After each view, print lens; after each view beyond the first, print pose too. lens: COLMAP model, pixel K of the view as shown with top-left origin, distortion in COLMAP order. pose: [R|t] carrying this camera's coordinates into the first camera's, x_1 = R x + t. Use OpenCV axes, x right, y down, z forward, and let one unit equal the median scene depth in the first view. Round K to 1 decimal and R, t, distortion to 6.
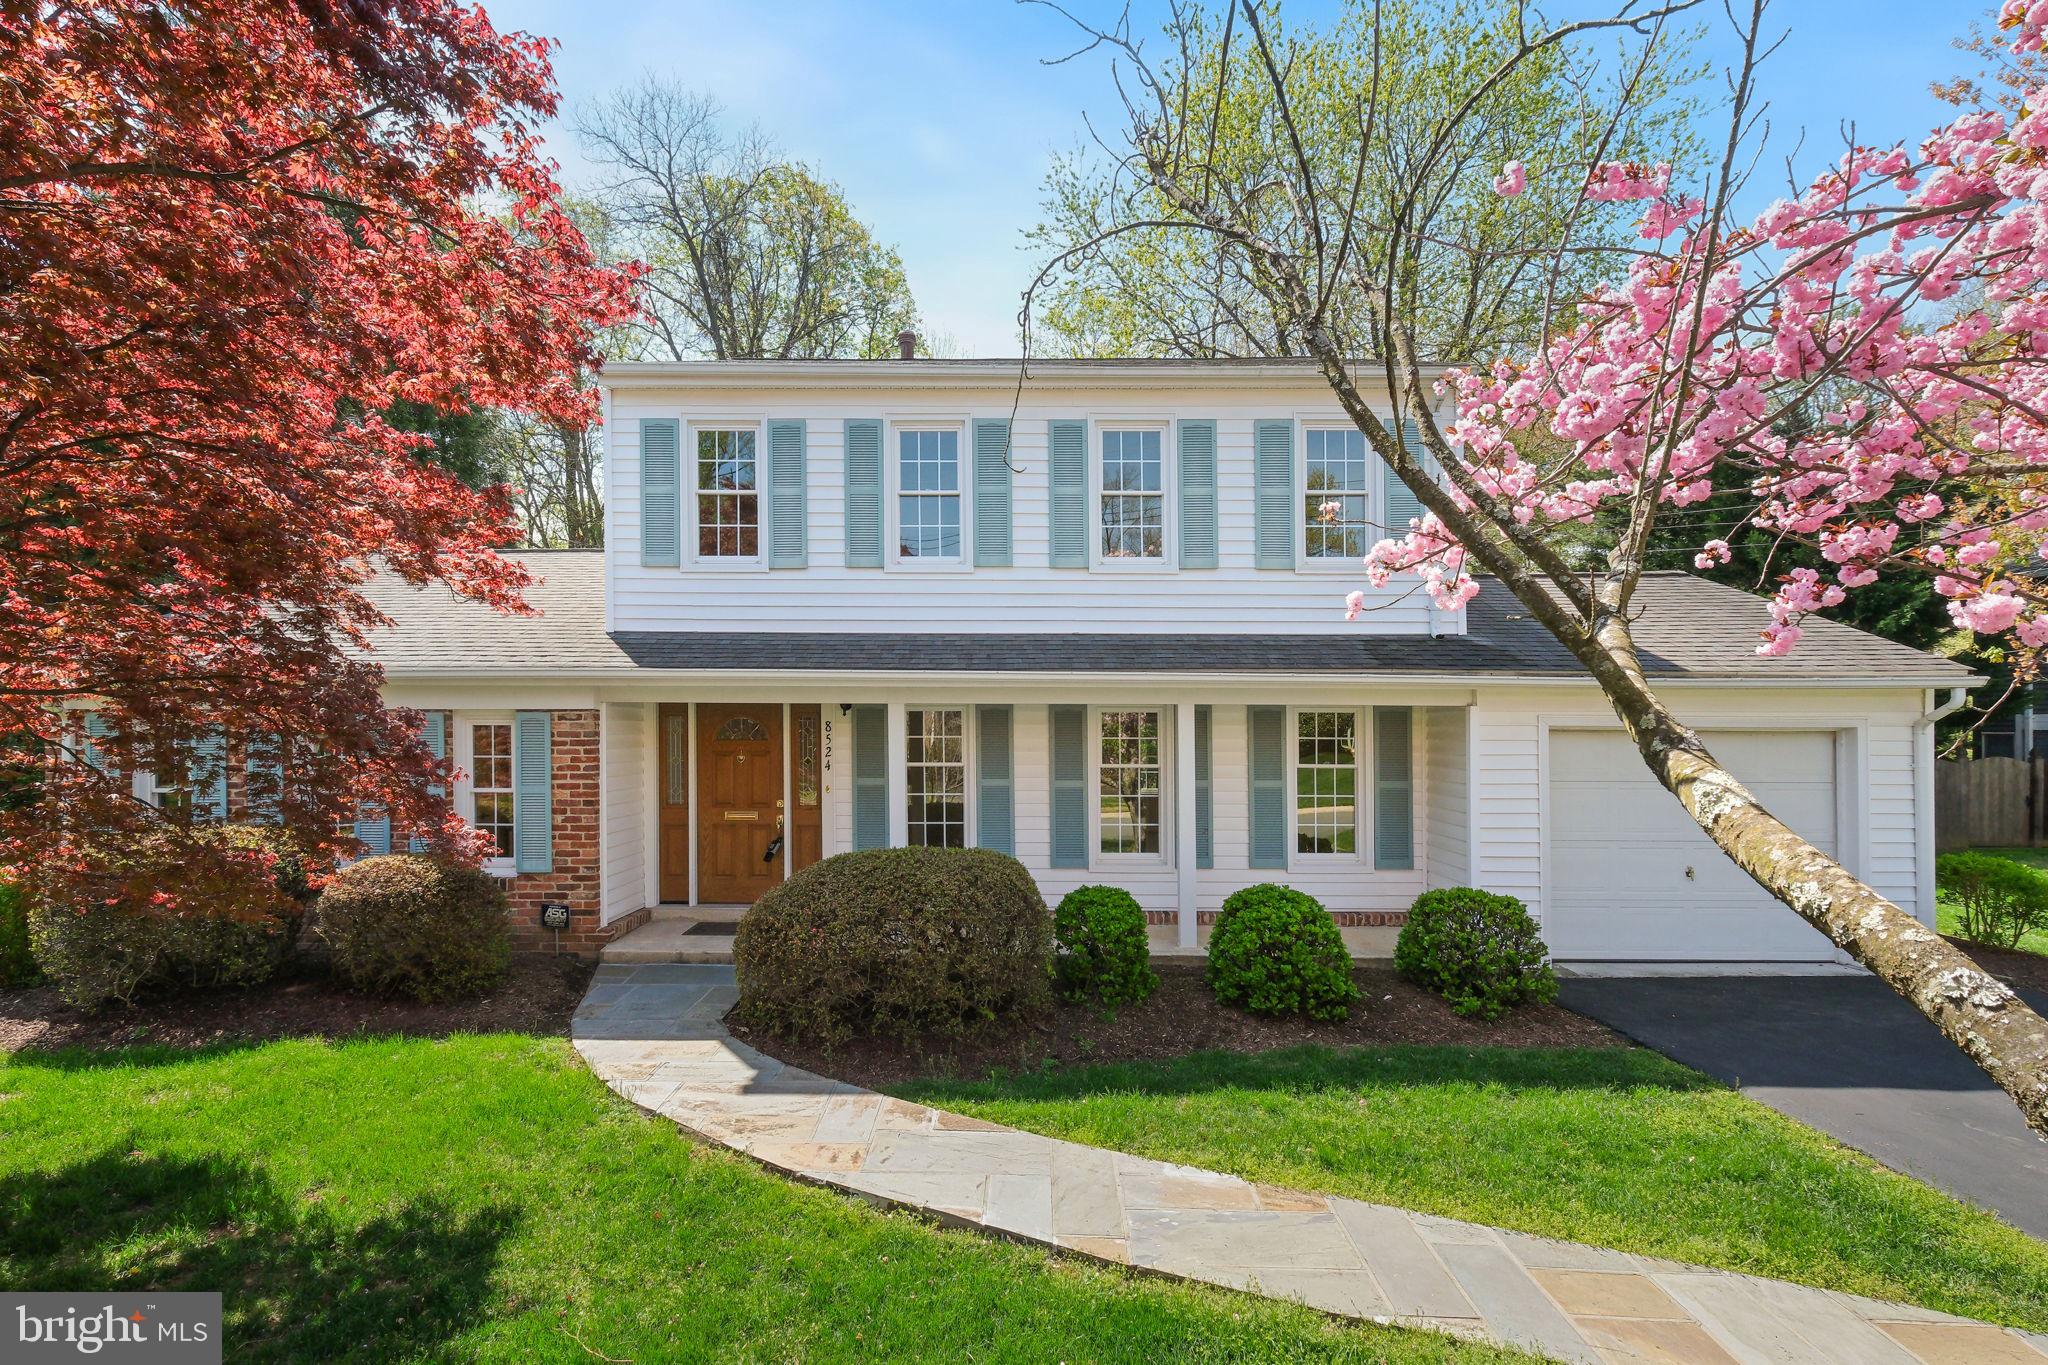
lens RADIAL K [[904.4, 0, 1022.7], [0, 904.4, 675.6], [0, 0, 1]] dist [-0.001344, -0.000529]
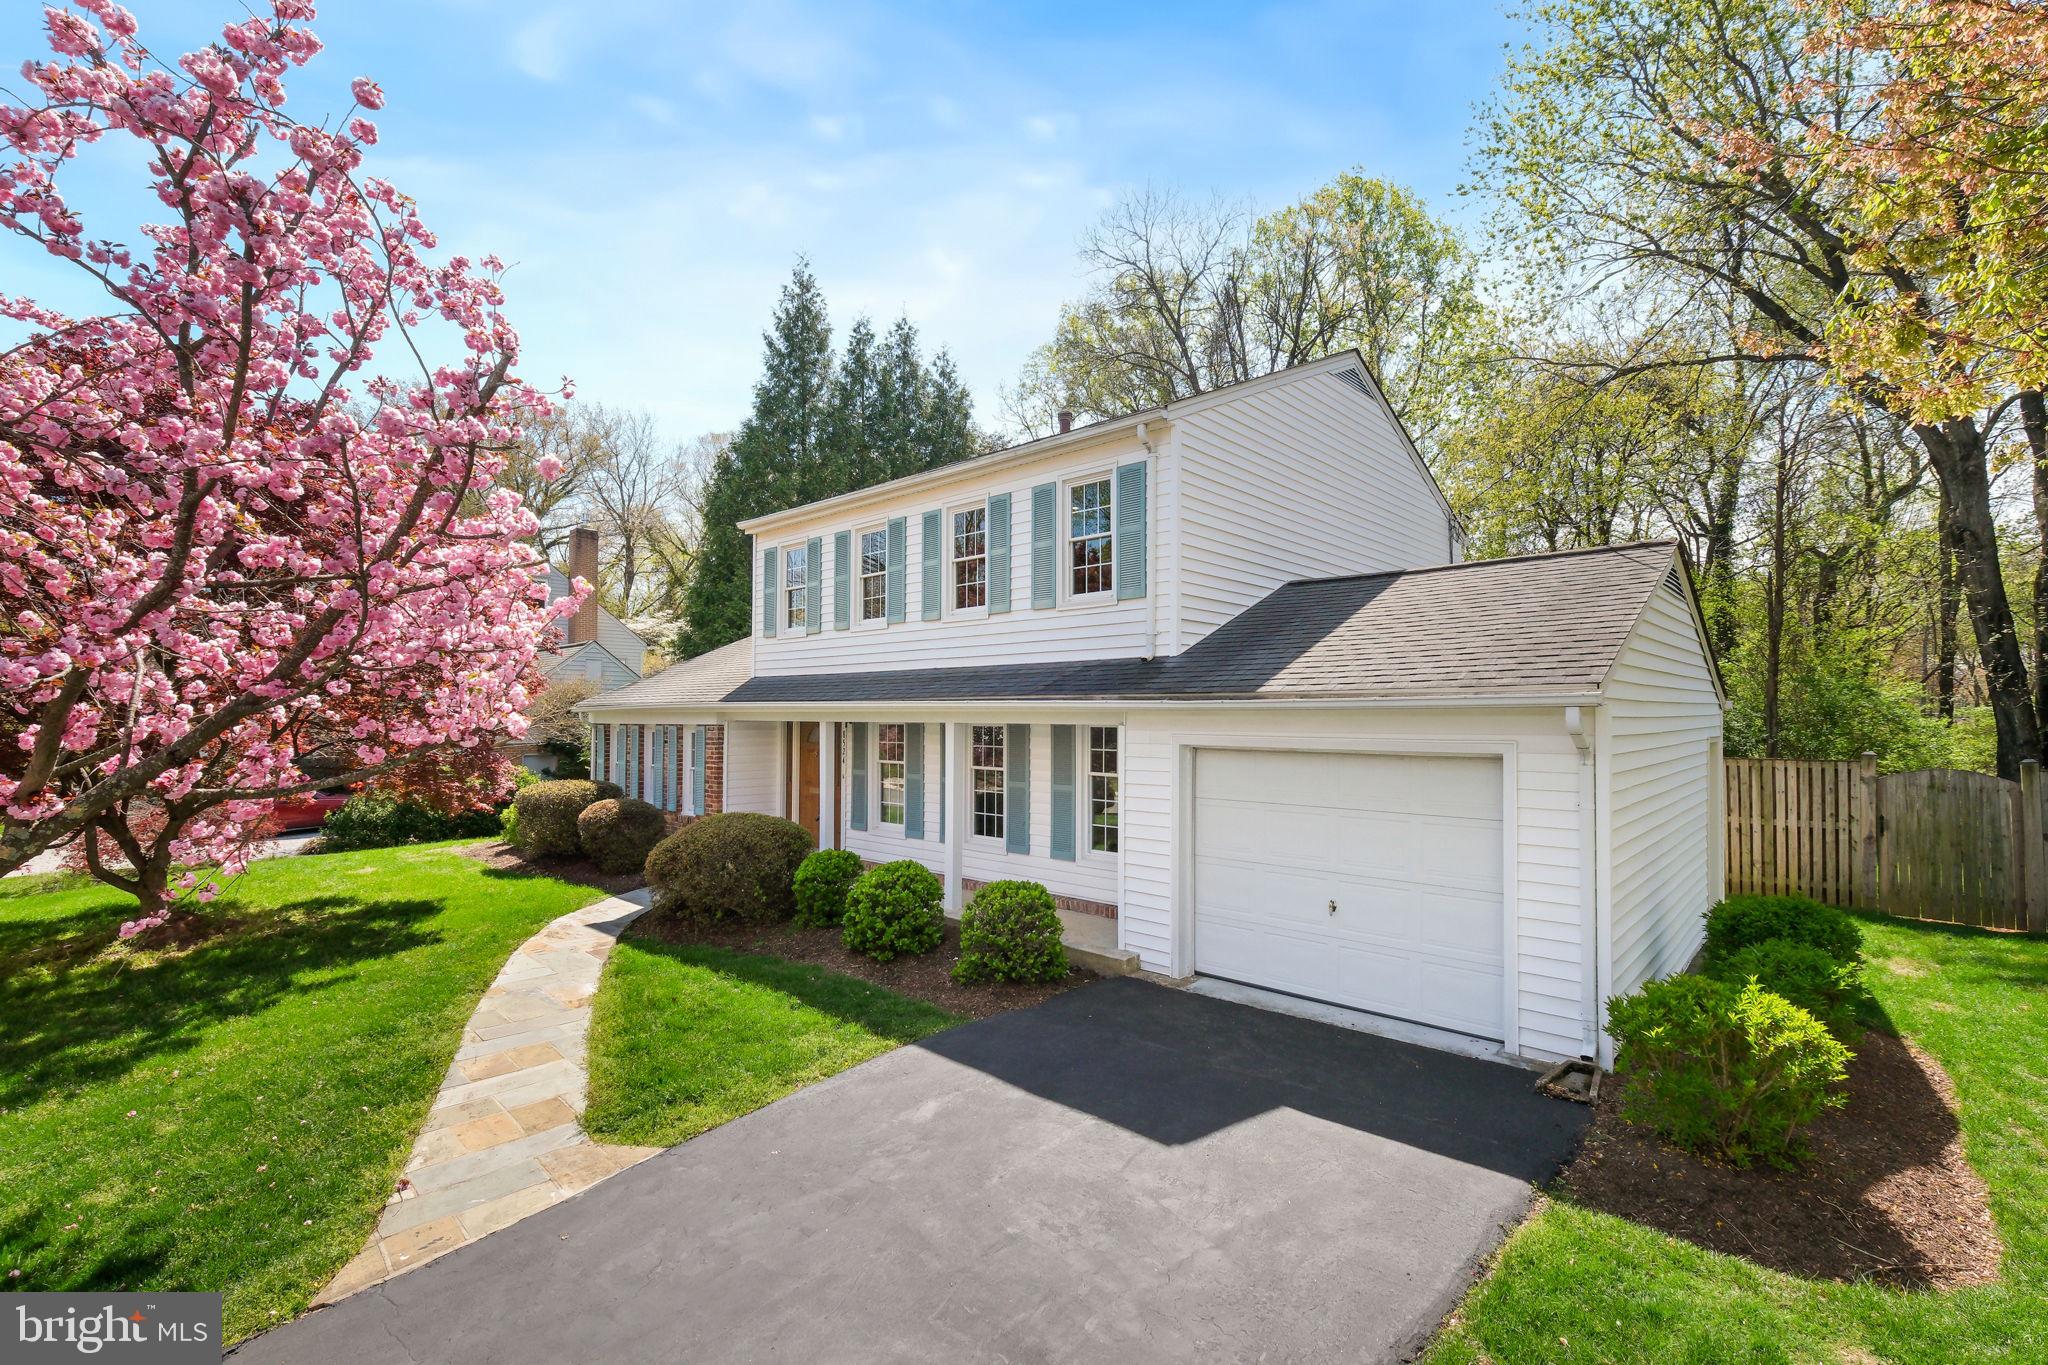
lens RADIAL K [[862.2, 0, 1024.0], [0, 862.2, 682.5], [0, 0, 1]] dist [-0.001429, -0.000157]
pose [[0.752853, -0.030737, -0.657471, 1.055176], [0.036697, 0.999315, -0.004698, -0.016759], [0.657165, -0.020590, 0.753465, 0.137008]]
